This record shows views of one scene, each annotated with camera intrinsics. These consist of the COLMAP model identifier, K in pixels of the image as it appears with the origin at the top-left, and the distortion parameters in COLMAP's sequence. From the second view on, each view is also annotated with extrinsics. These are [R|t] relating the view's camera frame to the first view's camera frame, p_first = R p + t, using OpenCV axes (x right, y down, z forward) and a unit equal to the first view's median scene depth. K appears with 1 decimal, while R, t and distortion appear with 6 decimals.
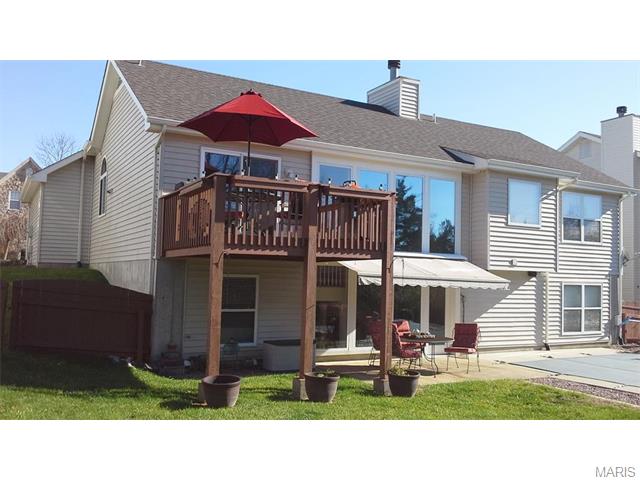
lens RADIAL K [[596.8, 0, 299.6], [0, 596.8, 239.6], [0, 0, 1]] dist [0.001175, -0.100619]
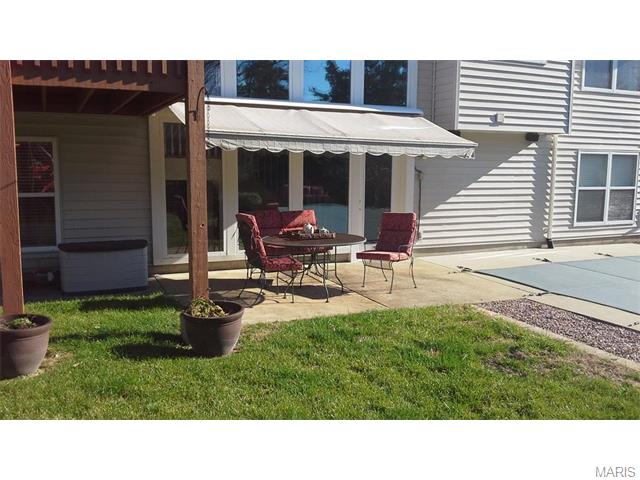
lens RADIAL K [[610.8, 0, 320.0], [0, 610.8, 240.0], [0, 0, 1]] dist [0.129629, -0.324840]
pose [[0.999545, -0.008765, -0.028877, 0.172730], [0.014055, 0.981983, 0.188444, 0.036884], [0.026705, -0.188764, 0.981659, 0.288066]]
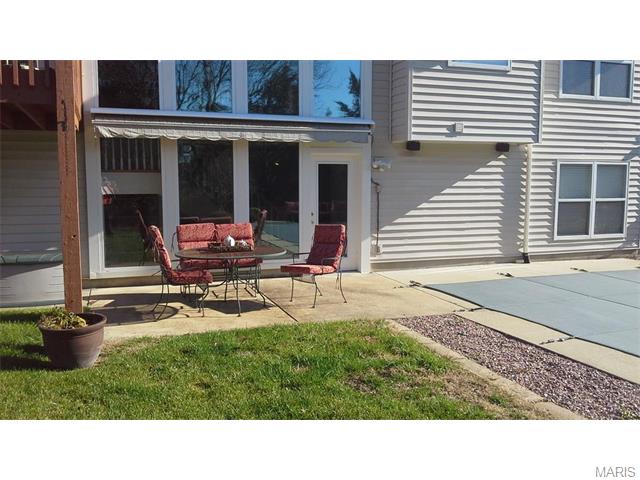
lens RADIAL K [[610.8, 0, 320.0], [0, 610.8, 240.0], [0, 0, 1]] dist [0.129629, -0.324840]
pose [[0.993258, -0.012656, -0.115231, 0.274314], [0.030862, 0.987019, 0.157609, 0.045317], [0.111741, -0.160103, 0.980755, 0.306192]]
